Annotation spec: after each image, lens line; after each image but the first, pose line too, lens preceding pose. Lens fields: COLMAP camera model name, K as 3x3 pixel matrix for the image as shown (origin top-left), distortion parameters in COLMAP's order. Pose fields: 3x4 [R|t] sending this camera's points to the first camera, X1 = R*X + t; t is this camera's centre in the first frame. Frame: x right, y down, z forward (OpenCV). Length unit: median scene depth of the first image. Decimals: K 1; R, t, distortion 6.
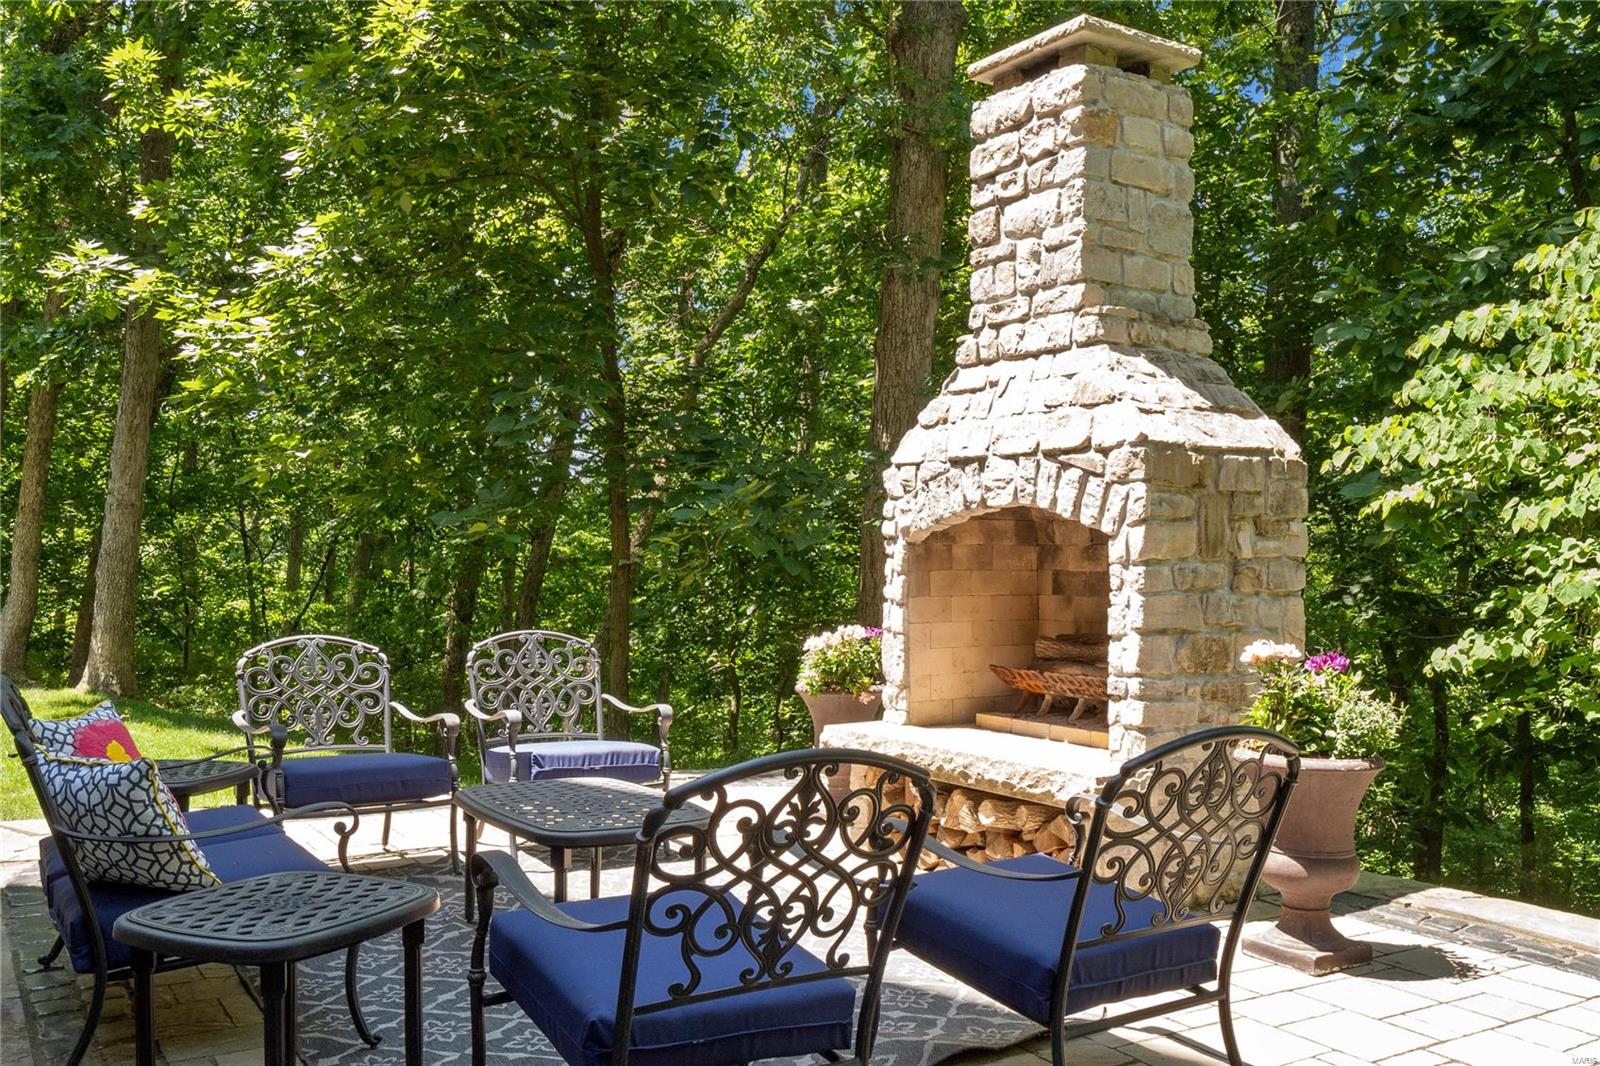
lens RADIAL K [[1396.0, 0, 800.0], [0, 1396.0, 533.0], [0, 0, 1]] dist [0.057988, -0.072192]
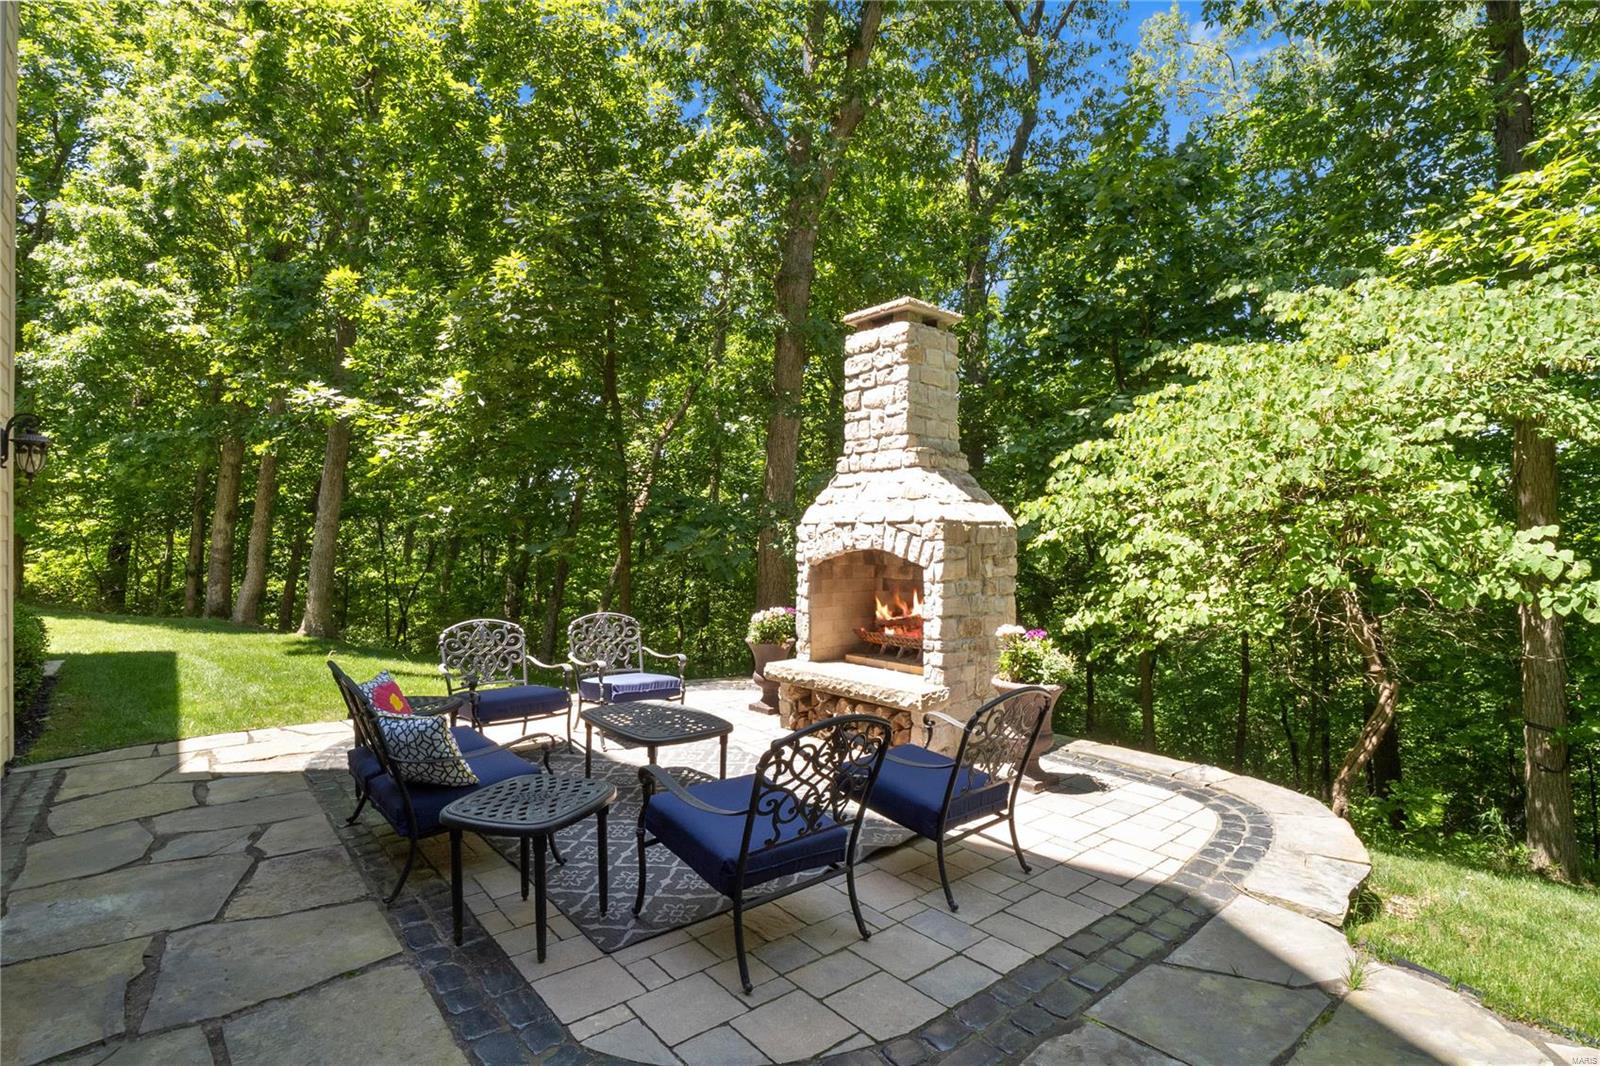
lens RADIAL K [[755.9, 0, 800.0], [0, 755.9, 533.0], [0, 0, 1]] dist [0.016070, -0.000532]
pose [[0.989915, 0.000031, 0.141659, -0.089144], [-0.001129, 0.999970, 0.007672, -0.048686], [-0.141655, -0.007754, 0.989886, -0.013014]]
